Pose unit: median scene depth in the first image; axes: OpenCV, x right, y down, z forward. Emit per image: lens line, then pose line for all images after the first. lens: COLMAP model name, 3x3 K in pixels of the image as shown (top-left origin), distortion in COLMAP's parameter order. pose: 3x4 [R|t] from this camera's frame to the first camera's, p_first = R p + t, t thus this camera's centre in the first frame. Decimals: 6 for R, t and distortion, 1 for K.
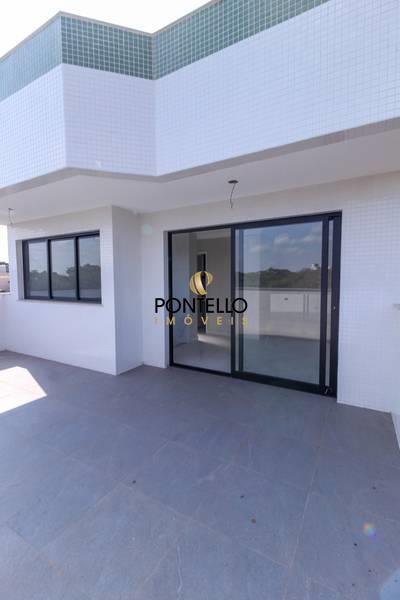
lens RADIAL K [[280.5, 0, 198.4], [0, 280.5, 298.6], [0, 0, 1]] dist [0.010172, -0.001020]
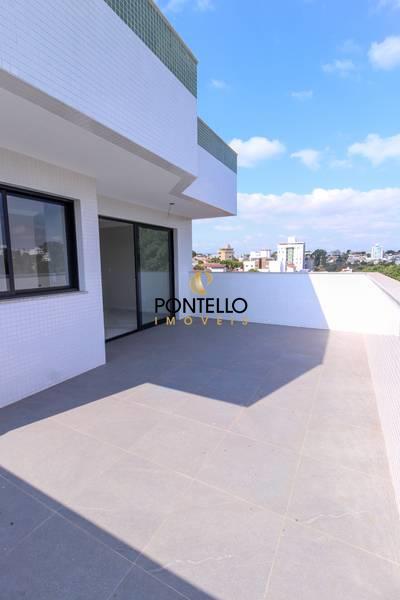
lens RADIAL K [[280.5, 0, 198.3], [0, 280.5, 299.1], [0, 0, 1]] dist [0.010172, -0.001020]
pose [[-0.042134, -0.125183, 0.991239, -1.433471], [0.078023, 0.988677, 0.128177, -0.042004], [-0.996061, 0.082740, -0.031890, 0.822059]]
